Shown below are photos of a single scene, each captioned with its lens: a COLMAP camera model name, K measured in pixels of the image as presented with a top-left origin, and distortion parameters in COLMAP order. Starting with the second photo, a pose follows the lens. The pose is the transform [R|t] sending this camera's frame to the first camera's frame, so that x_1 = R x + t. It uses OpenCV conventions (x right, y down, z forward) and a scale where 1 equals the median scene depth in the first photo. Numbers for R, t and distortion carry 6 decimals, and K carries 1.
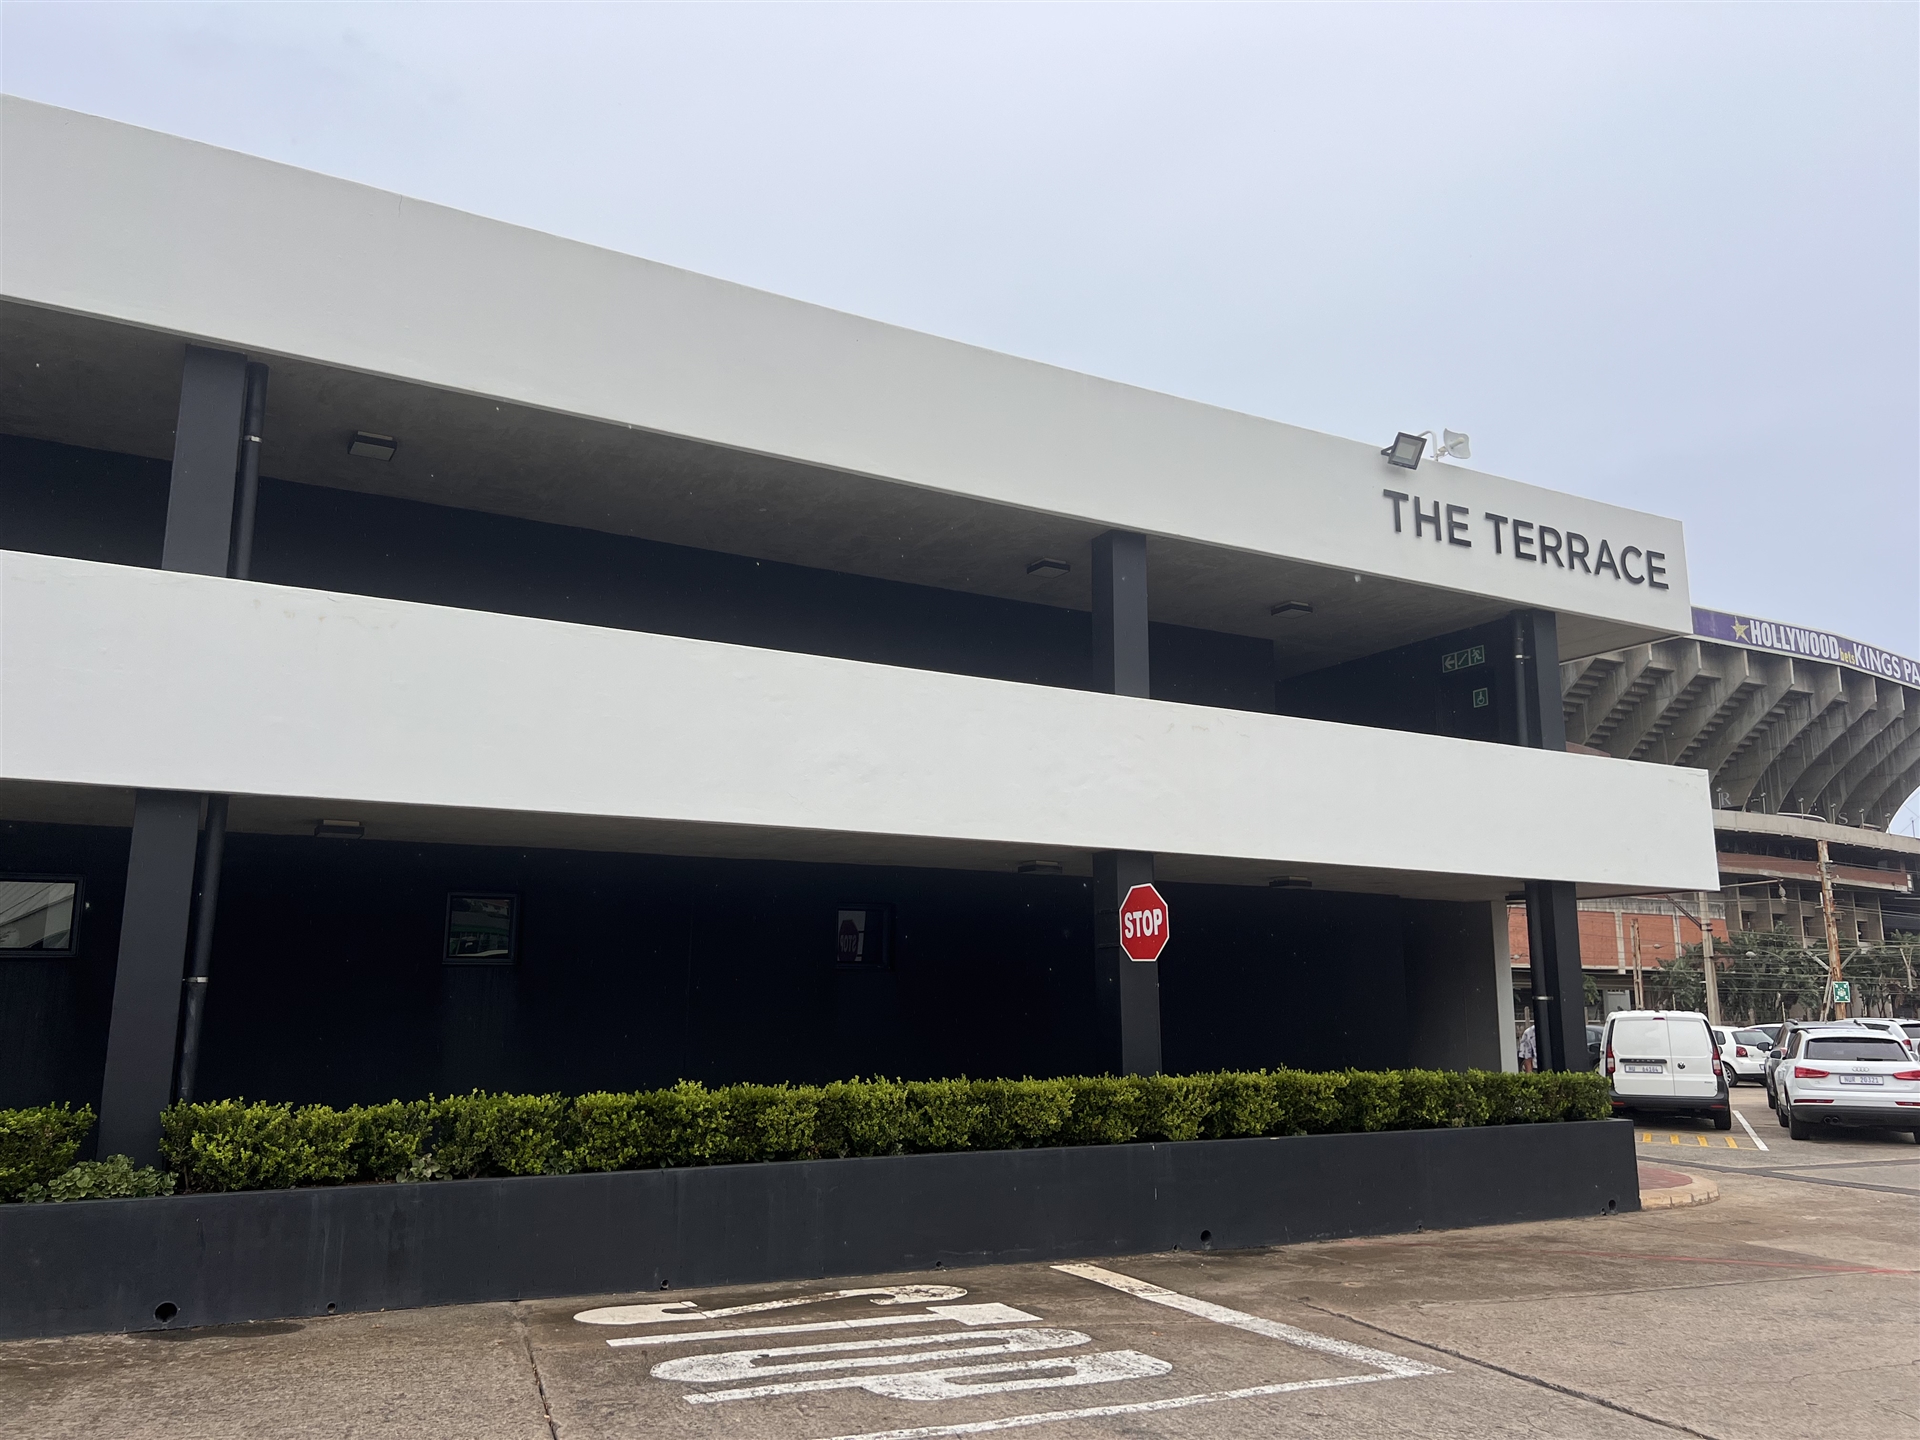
lens RADIAL K [[1443.1, 0, 966.7], [0, 1443.1, 699.7], [0, 0, 1]] dist [0.048516, -0.060080]
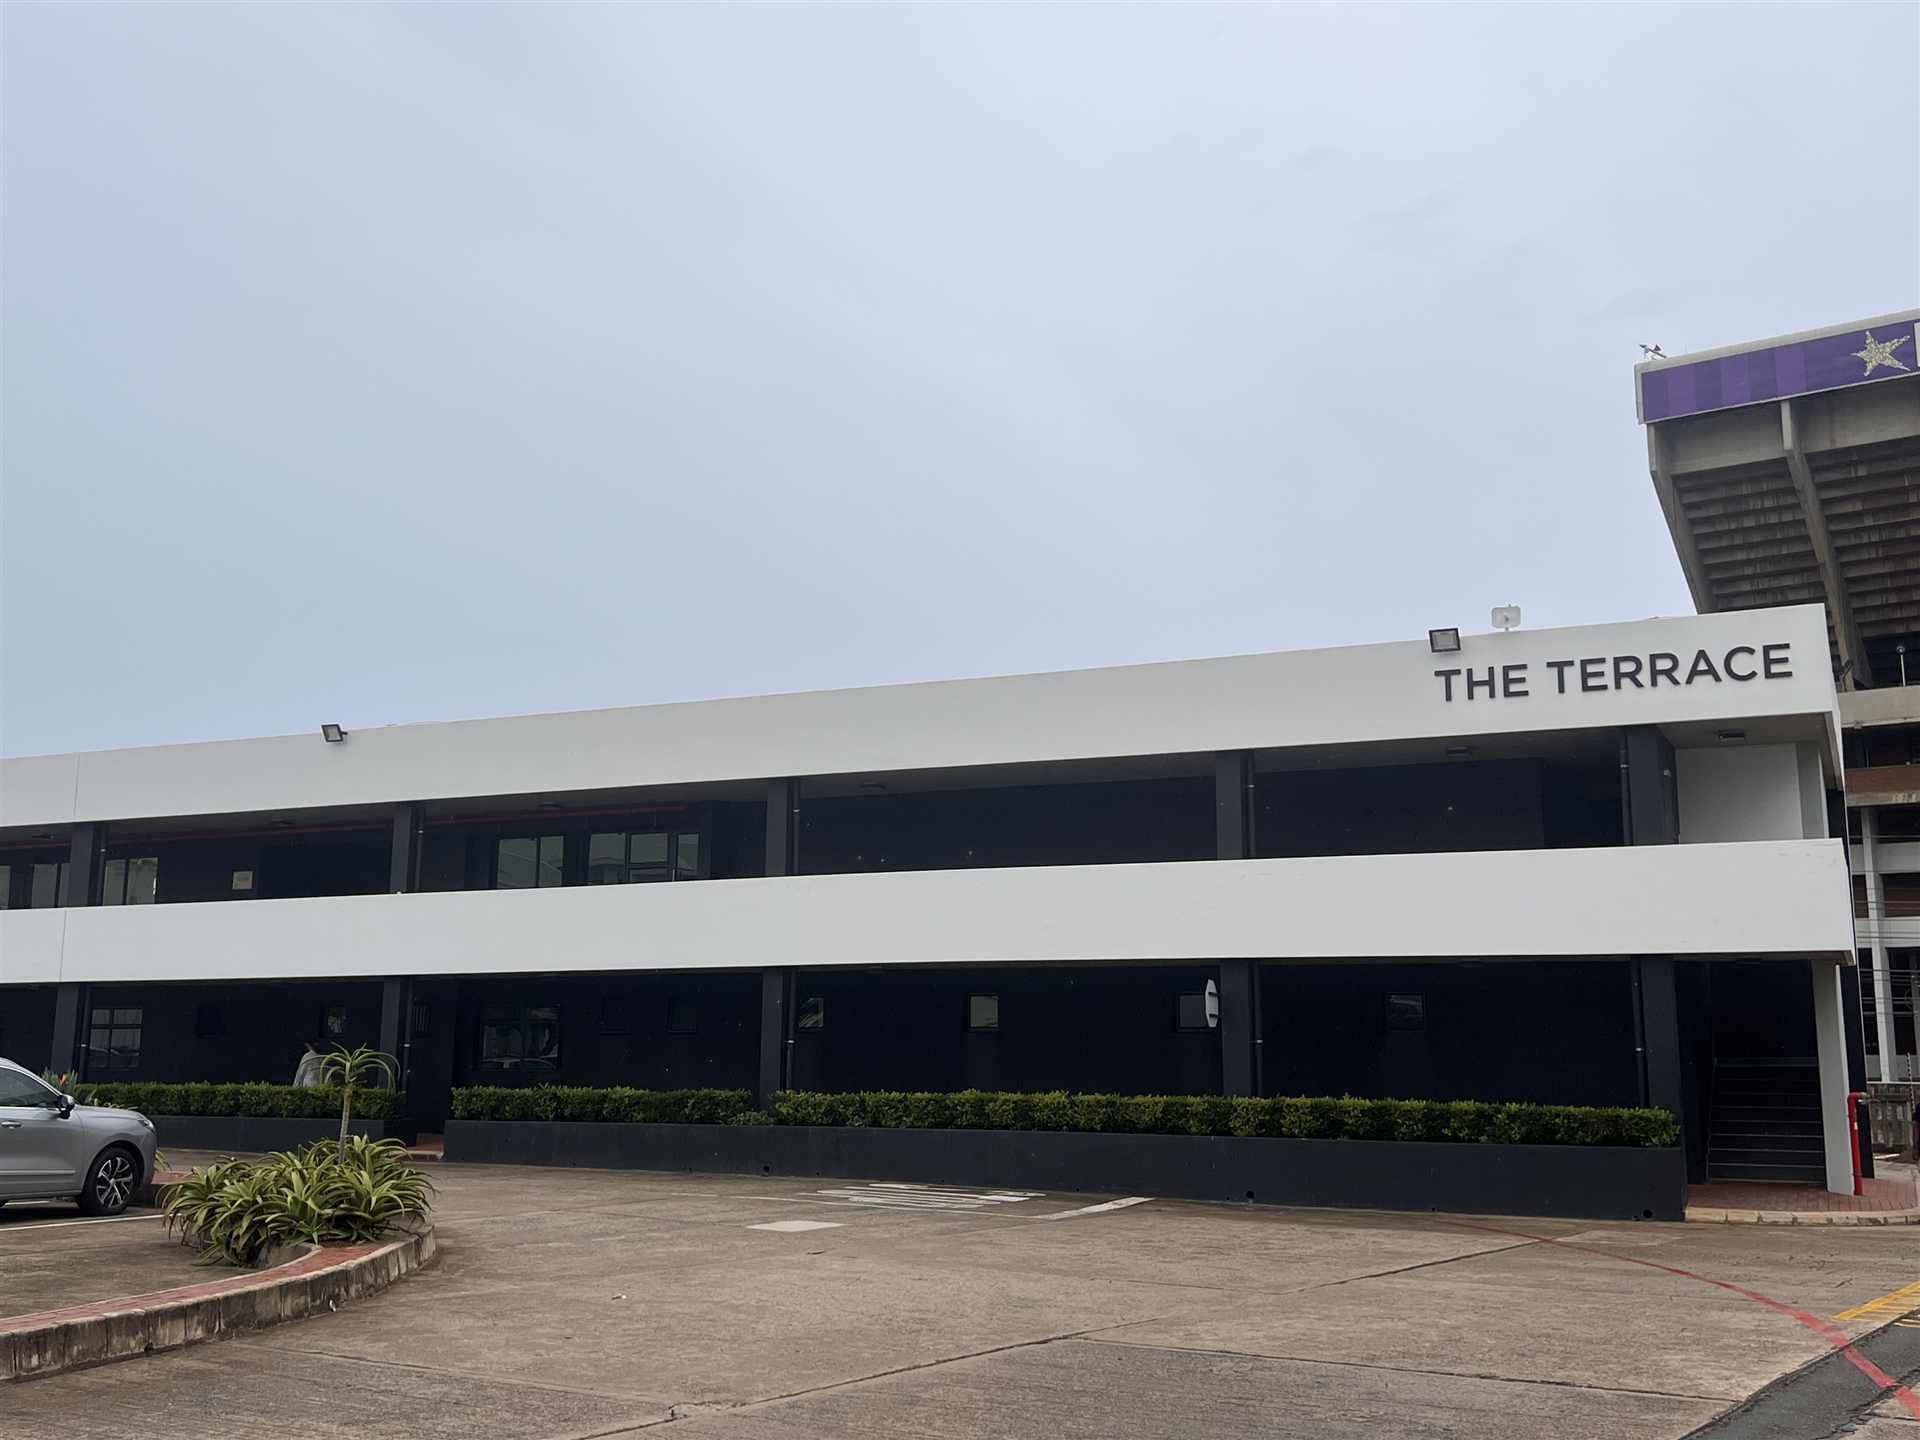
lens RADIAL K [[1962.7, 0, 957.2], [0, 1962.7, 725.7], [0, 0, 1]] dist [0.048210, 0.000000]
pose [[0.578302, -0.151645, -0.801605, 1.475540], [0.149801, 0.985604, -0.078382, -0.019292], [0.801952, -0.074752, 0.592693, -0.430926]]
